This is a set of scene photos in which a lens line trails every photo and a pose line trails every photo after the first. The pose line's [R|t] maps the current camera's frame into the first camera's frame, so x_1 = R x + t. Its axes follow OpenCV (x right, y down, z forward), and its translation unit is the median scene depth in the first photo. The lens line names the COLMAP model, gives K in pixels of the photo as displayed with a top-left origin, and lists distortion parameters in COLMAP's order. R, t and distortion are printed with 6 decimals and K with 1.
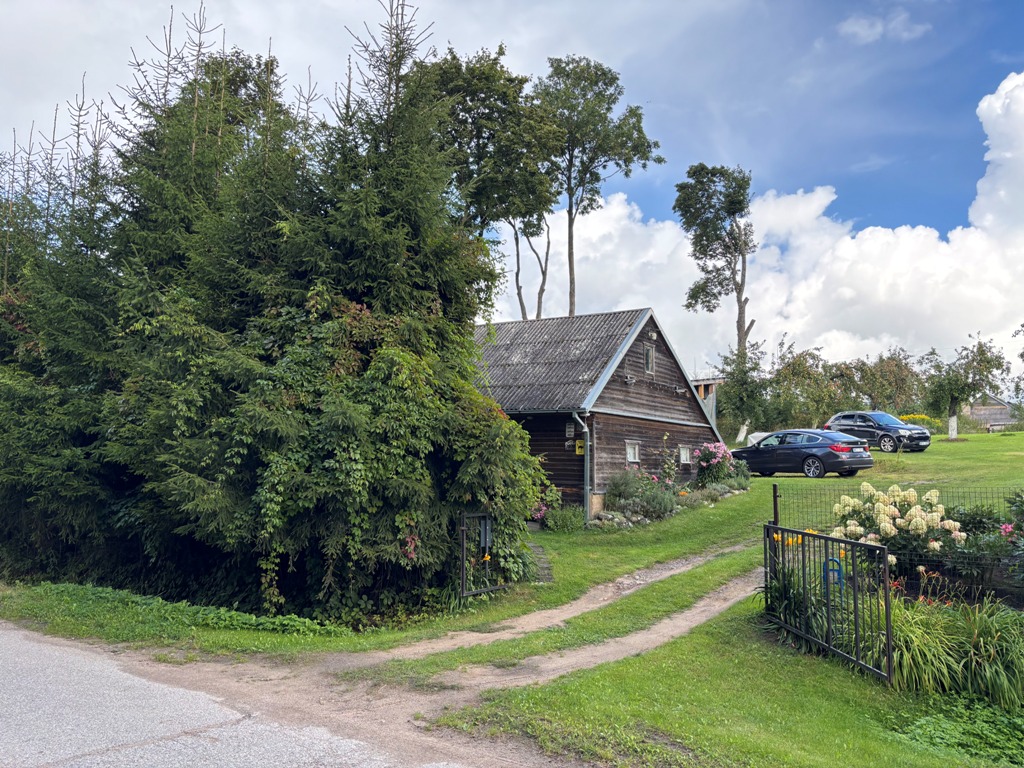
lens RADIAL K [[775.8, 0, 512.0], [0, 775.8, 384.0], [0, 0, 1]] dist [0.040756, -0.000645]
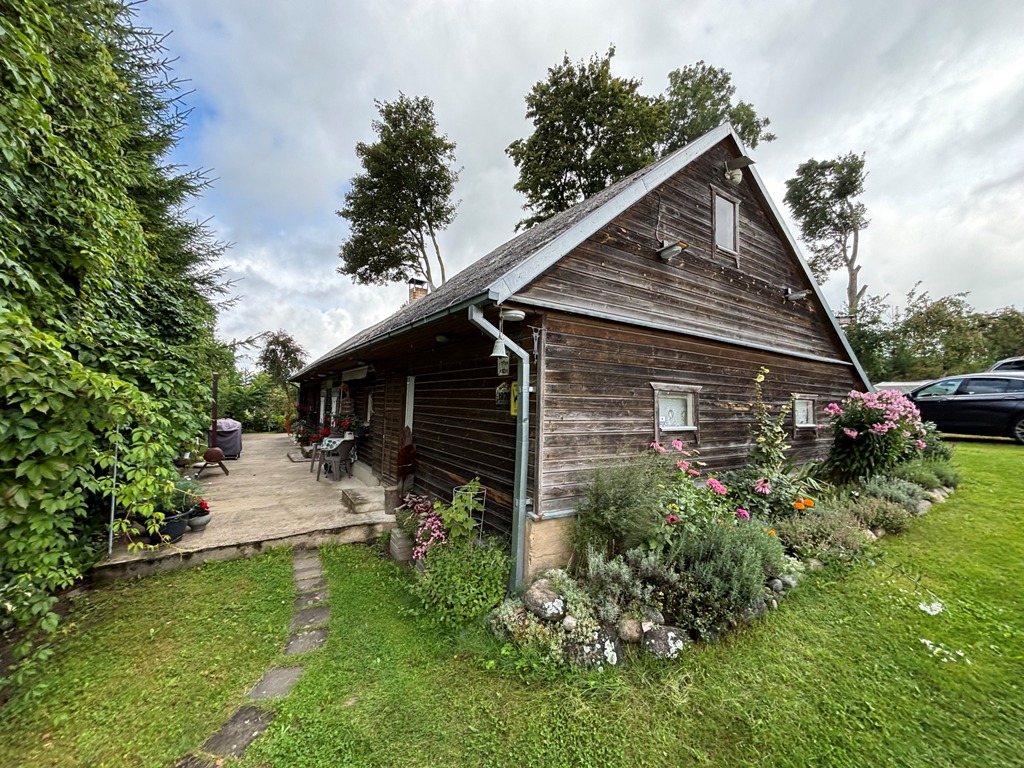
lens RADIAL K [[405.5, 0, 511.4], [0, 405.5, 384.5], [0, 0, 1]] dist [-0.001652, -0.000191]
pose [[0.926806, -0.003160, -0.375527, 0.099767], [0.023563, 0.998483, 0.049754, 0.037800], [0.374800, -0.054961, 0.925475, 0.477412]]
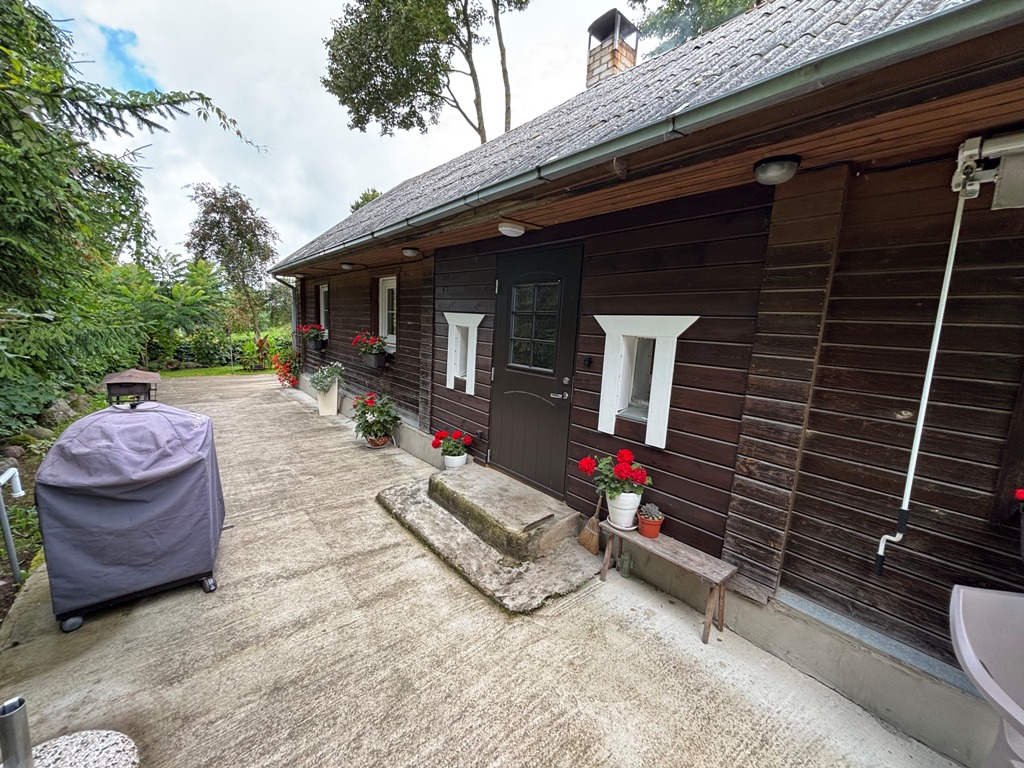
lens RADIAL K [[405.5, 0, 511.4], [0, 405.5, 384.5], [0, 0, 1]] dist [-0.001652, -0.000191]
pose [[0.965846, 0.072542, -0.248757, -0.220024], [-0.010232, 0.969941, 0.243125, 0.062551], [0.258916, -0.232276, 0.937555, 0.683421]]
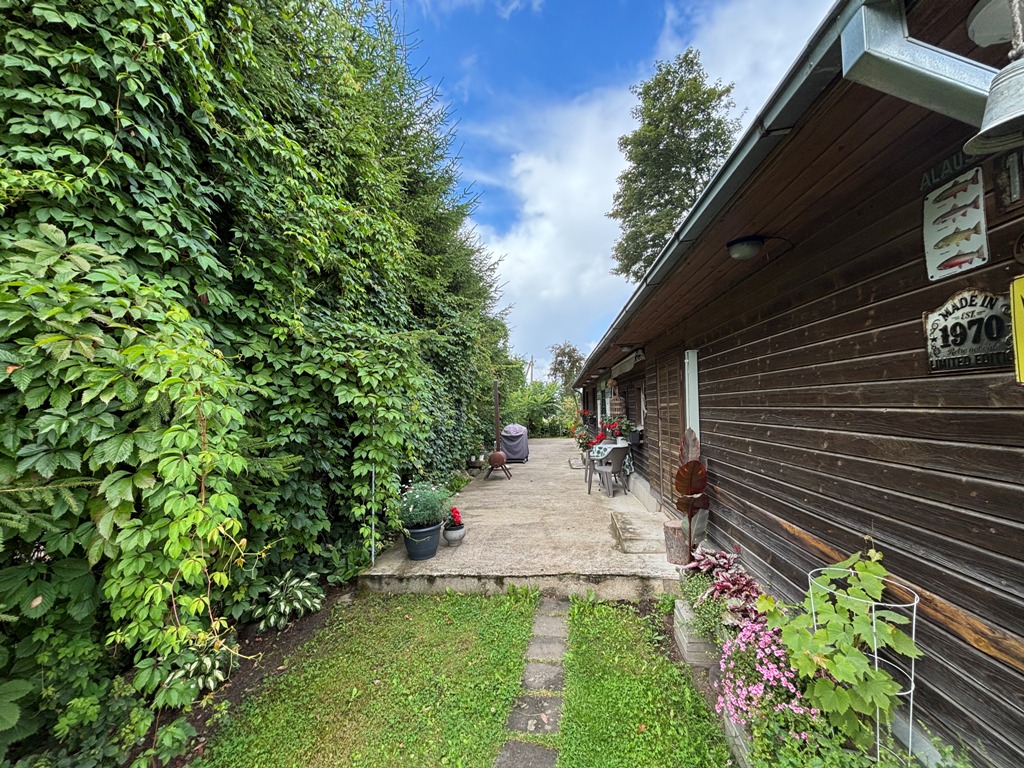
lens RADIAL K [[405.5, 0, 511.4], [0, 405.5, 384.5], [0, 0, 1]] dist [-0.001652, -0.000191]
pose [[0.480872, -0.067822, -0.874164, 0.060722], [0.114308, 0.993344, -0.014188, 0.048997], [0.869307, -0.093102, 0.485424, 0.534567]]
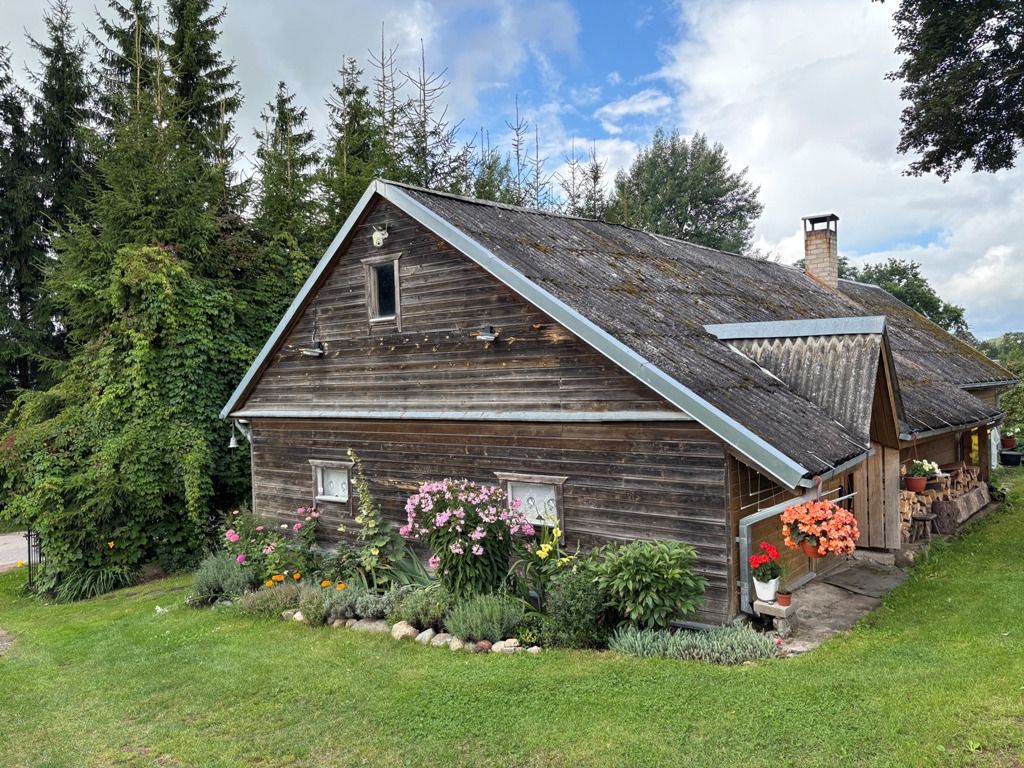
lens RADIAL K [[771.8, 0, 495.9], [0, 771.8, 376.1], [0, 0, 1]] dist [0.001398, -0.003034]
pose [[-0.094217, -0.019708, -0.995357, 0.435473], [0.132241, 0.990697, -0.032133, 0.030077], [0.986730, -0.134655, -0.090734, 0.752756]]
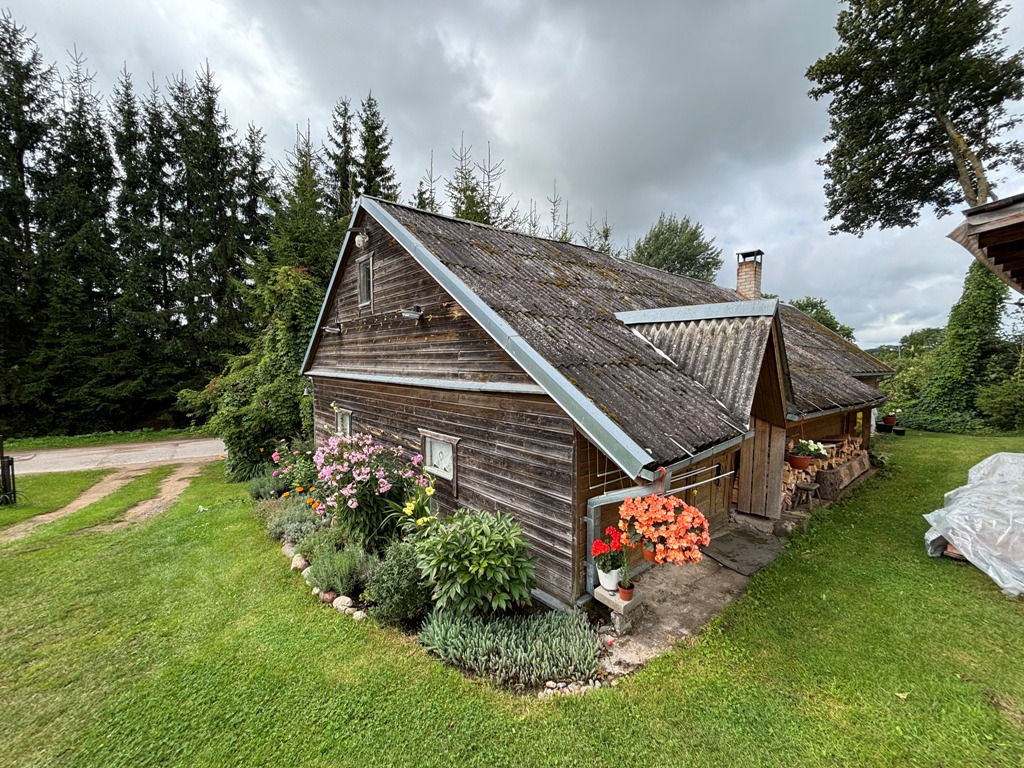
lens RADIAL K [[406.0, 0, 505.9], [0, 406.0, 385.9], [0, 0, 1]] dist [0.003392, -0.000212]
pose [[-0.247151, 0.037011, -0.968270, 0.317895], [0.092201, 0.995635, 0.014523, 0.038220], [0.964580, -0.085686, -0.249485, 0.805856]]
